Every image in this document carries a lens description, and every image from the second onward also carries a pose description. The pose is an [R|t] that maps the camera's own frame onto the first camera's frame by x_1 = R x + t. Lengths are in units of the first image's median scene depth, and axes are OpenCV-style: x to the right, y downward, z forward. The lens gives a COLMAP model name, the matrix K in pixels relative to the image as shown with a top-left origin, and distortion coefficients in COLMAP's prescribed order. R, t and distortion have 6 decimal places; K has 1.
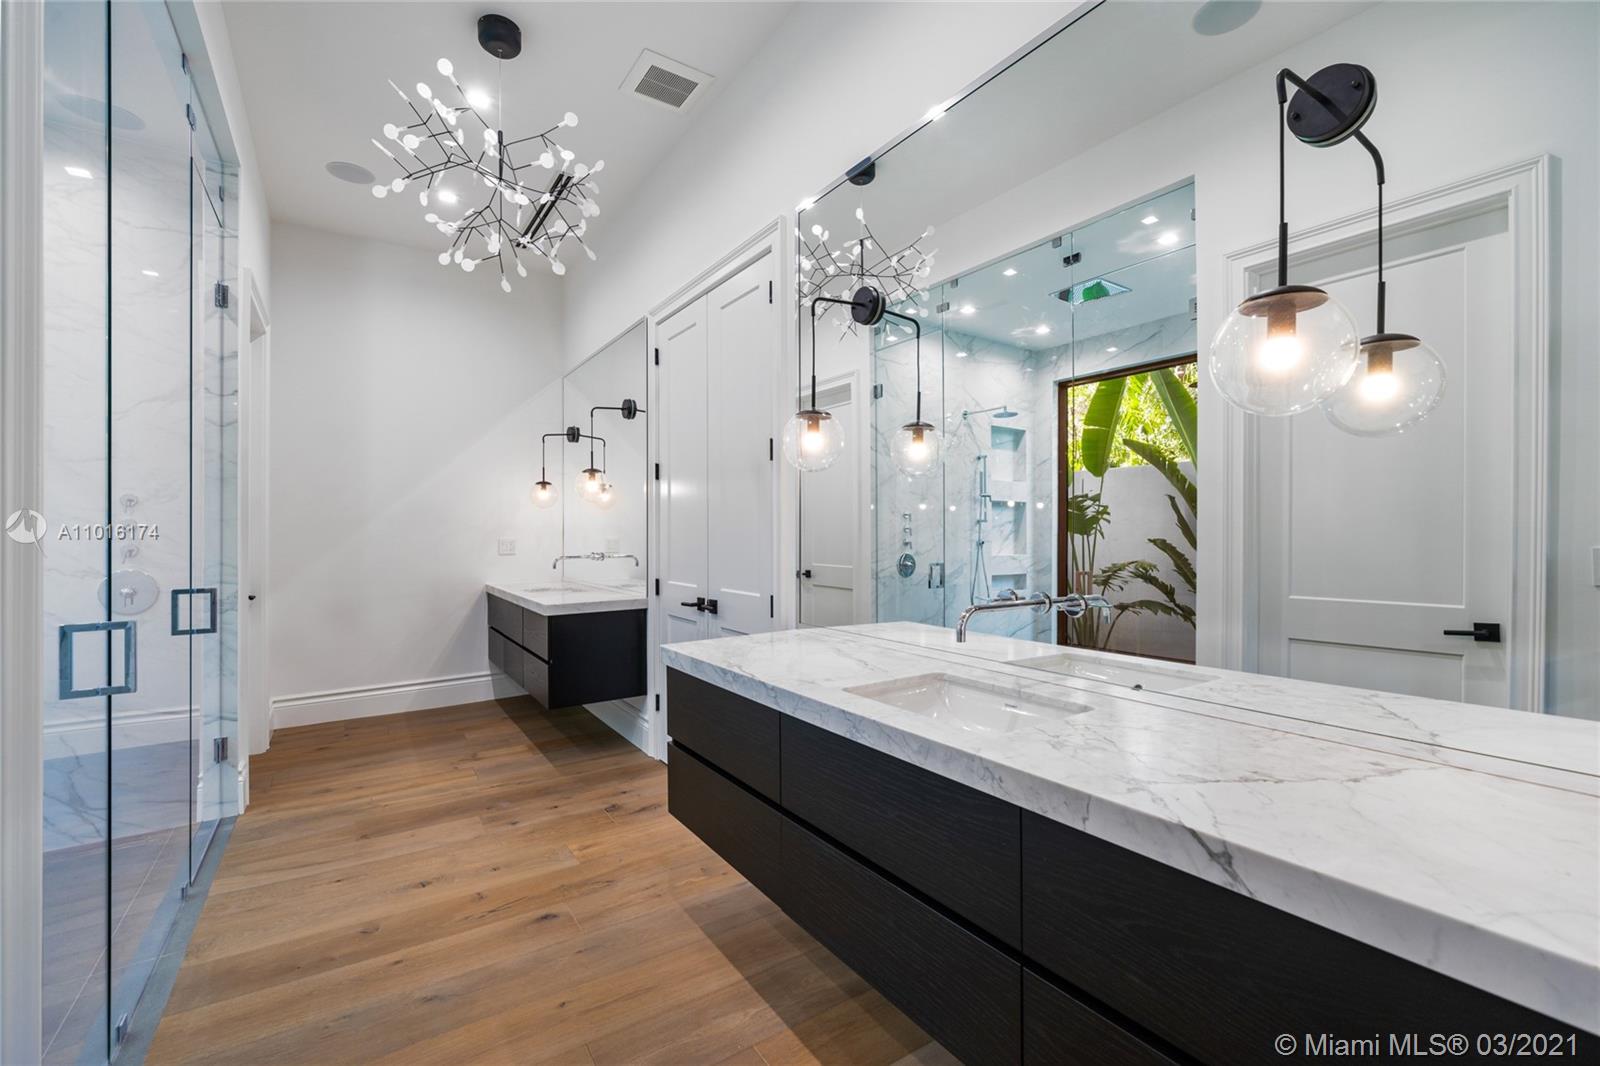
lens RADIAL K [[688.8, 0, 800.1], [0, 688.8, 533.9], [0, 0, 1]] dist [0.000023, -0.000041]
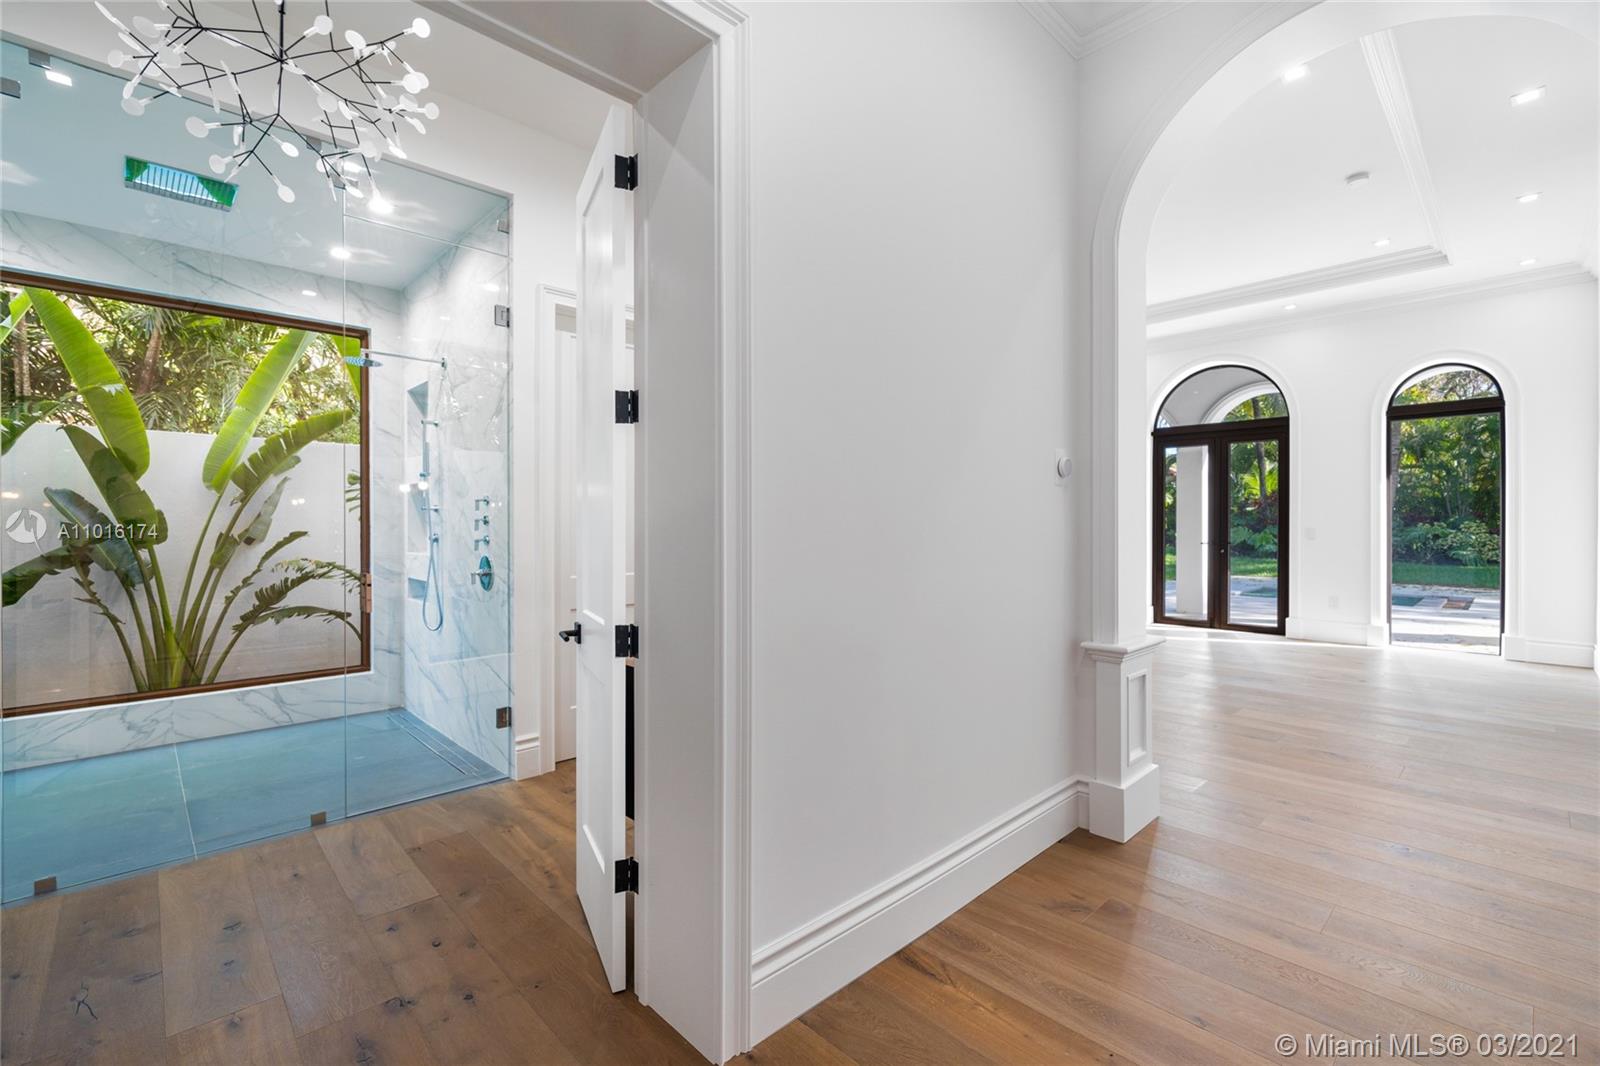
lens RADIAL K [[684.4, 0, 798.3], [0, 684.4, 524.0], [0, 0, 1]] dist [0.000578, 0.000047]
pose [[0.182981, 0.007156, -0.983090, 0.397278], [-0.001976, 0.999974, 0.006912, -0.025413], [0.983114, 0.000678, 0.182991, 1.311148]]
